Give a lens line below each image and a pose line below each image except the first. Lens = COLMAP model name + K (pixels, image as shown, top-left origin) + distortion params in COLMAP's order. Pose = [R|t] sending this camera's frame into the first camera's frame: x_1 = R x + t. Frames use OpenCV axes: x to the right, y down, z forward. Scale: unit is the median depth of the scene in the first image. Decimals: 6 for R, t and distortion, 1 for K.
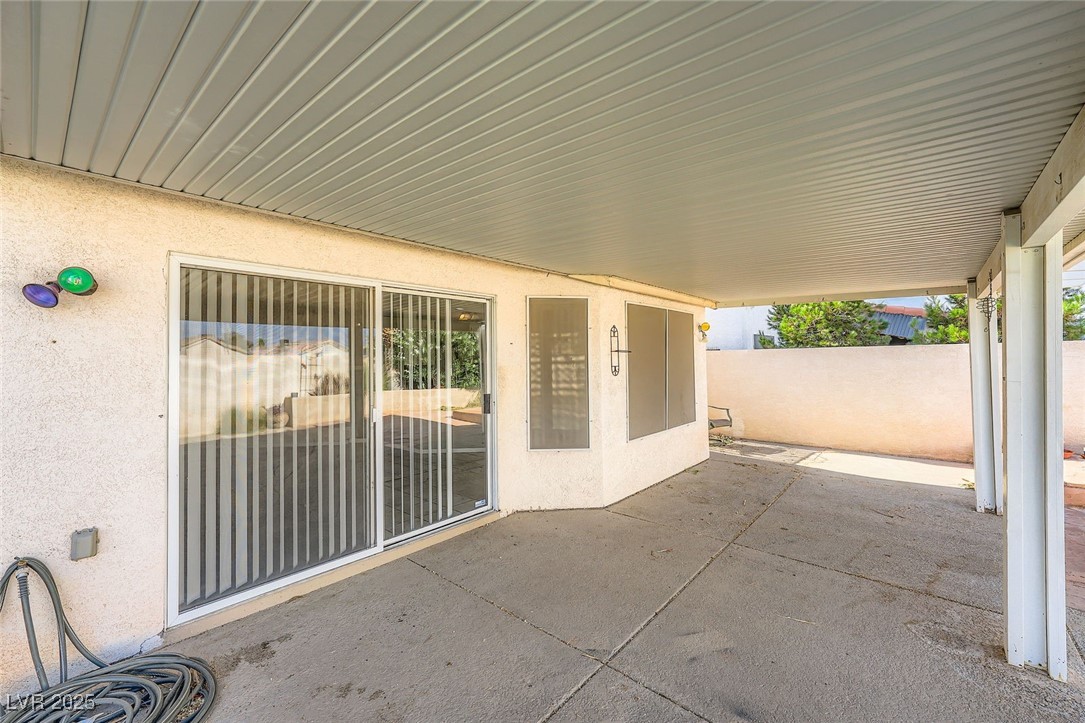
lens RADIAL K [[444.4, 0, 542.9], [0, 444.4, 346.9], [0, 0, 1]] dist [-0.009060, 0.000087]
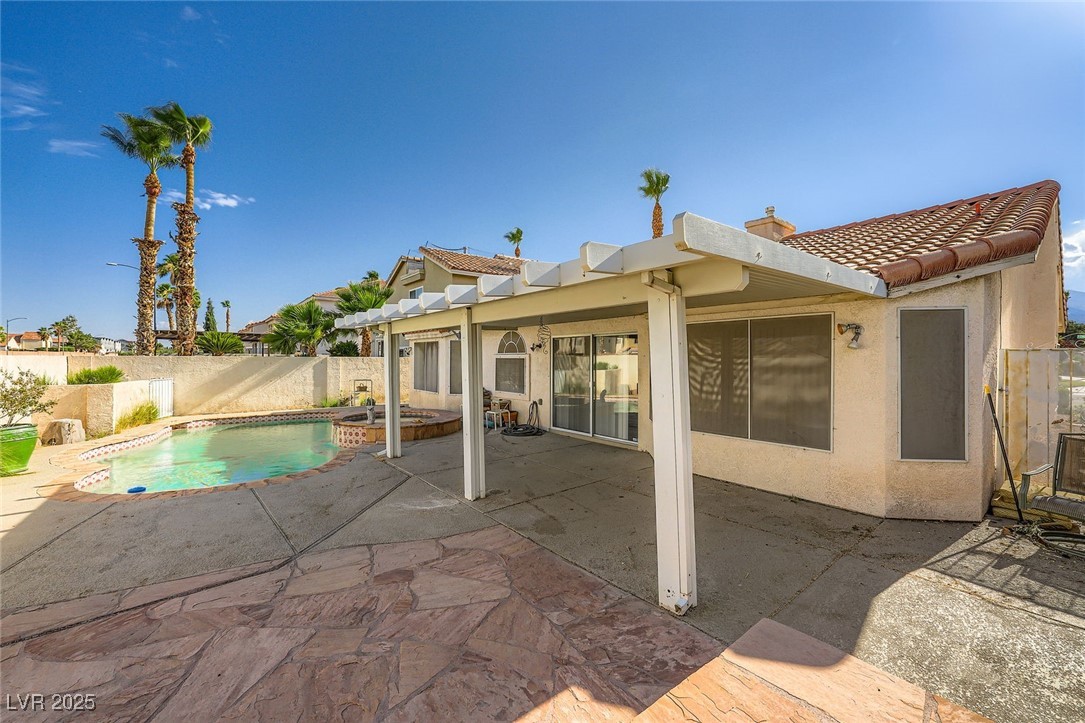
lens RADIAL K [[434.6, 0, 541.5], [0, 434.6, 360.1], [0, 0, 1]] dist [-0.017679, 0.006324]
pose [[-0.184456, 0.016388, -0.982704, 1.746858], [0.026163, 0.999589, 0.011758, -0.023582], [0.982492, -0.023542, -0.184809, 0.944115]]
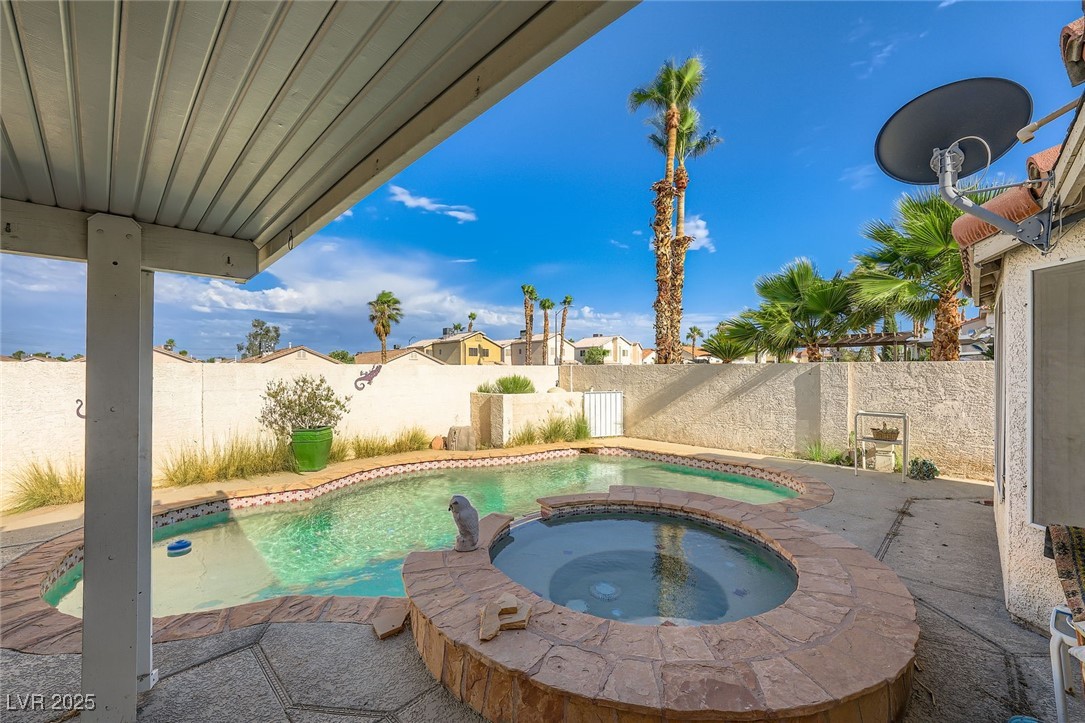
lens RADIAL K [[439.5, 0, 537.0], [0, 439.5, 370.6], [0, 0, 1]] dist [-0.017174, 0.006397]
pose [[-0.997361, 0.015826, 0.070852, -0.321425], [0.013982, 0.999552, -0.026446, 0.010107], [-0.071239, -0.025385, -0.997136, 0.474988]]
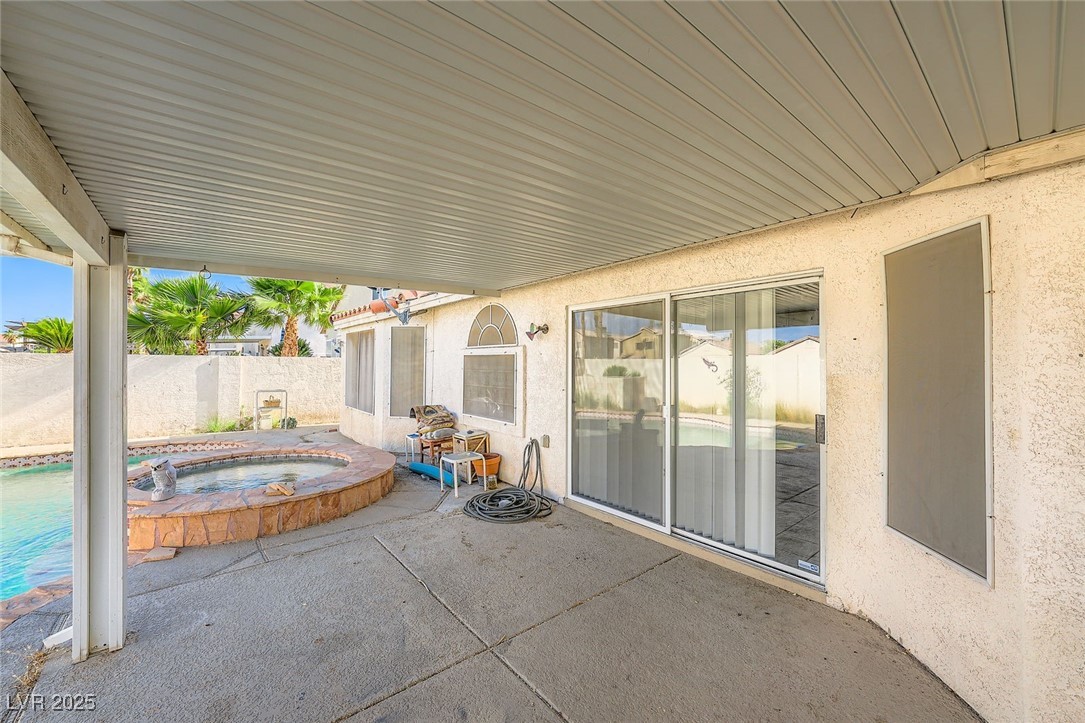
lens RADIAL K [[431.7, 0, 541.8], [0, 431.7, 360.6], [0, 0, 1]] dist [-0.017813, 0.006504]
pose [[-0.171507, 0.003753, -0.985176, 0.599669], [0.023383, 0.999727, -0.000262, 0.012620], [0.984905, -0.023082, -0.171547, 0.695238]]
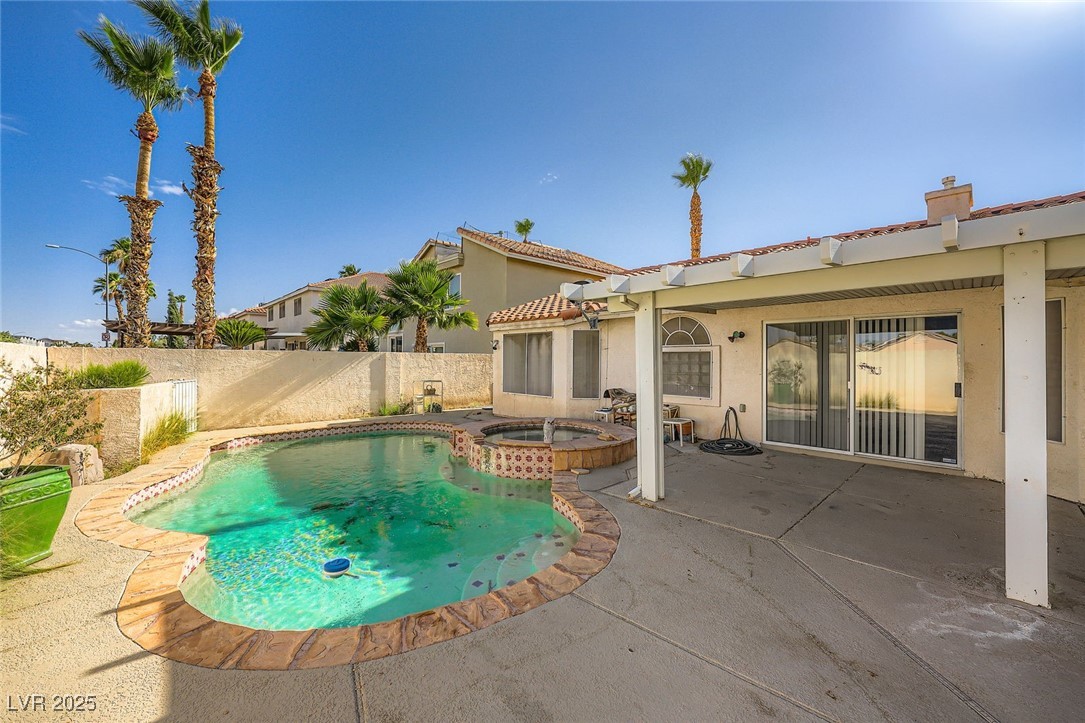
lens RADIAL K [[431.7, 0, 541.8], [0, 431.7, 360.6], [0, 0, 1]] dist [-0.017813, 0.006504]
pose [[-0.094637, 0.014934, -0.995400, 1.291884], [0.025035, 0.999607, 0.012617, -0.009759], [0.995197, -0.023726, -0.094974, -0.138707]]
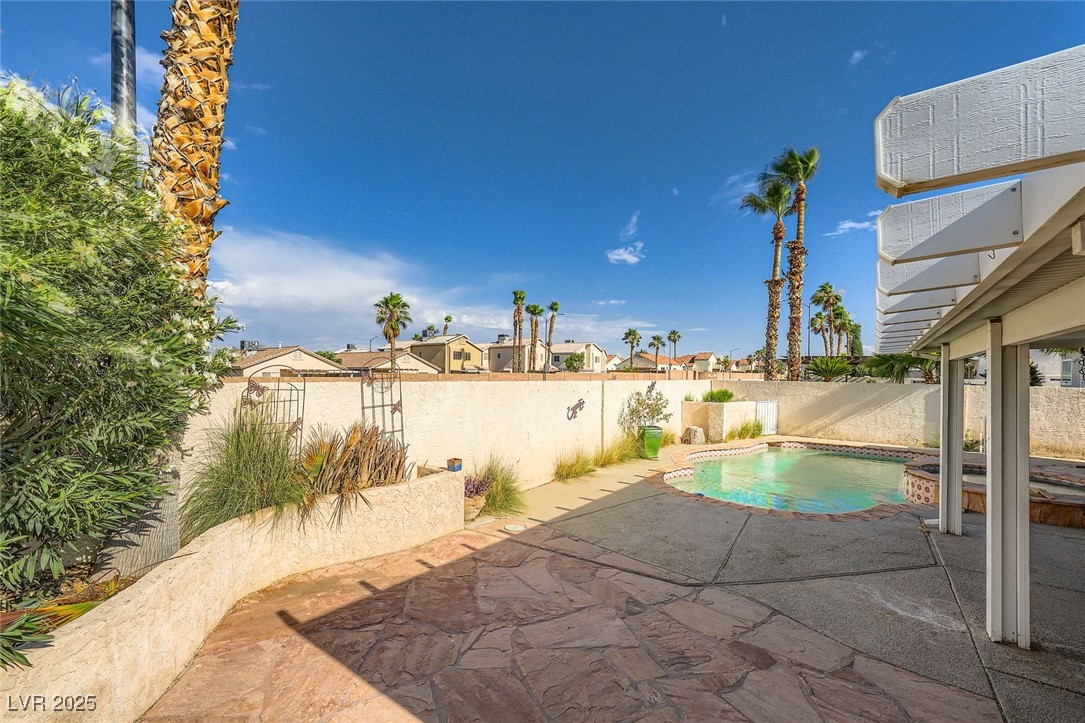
lens RADIAL K [[453.4, 0, 546.9], [0, 453.4, 380.1], [0, 0, 1]] dist [0.000017, 0.000171]
pose [[-0.995471, -0.000937, -0.095063, 1.418356], [0.000155, 0.999934, -0.011483, -0.049365], [0.095067, -0.011446, -0.995405, 1.210136]]
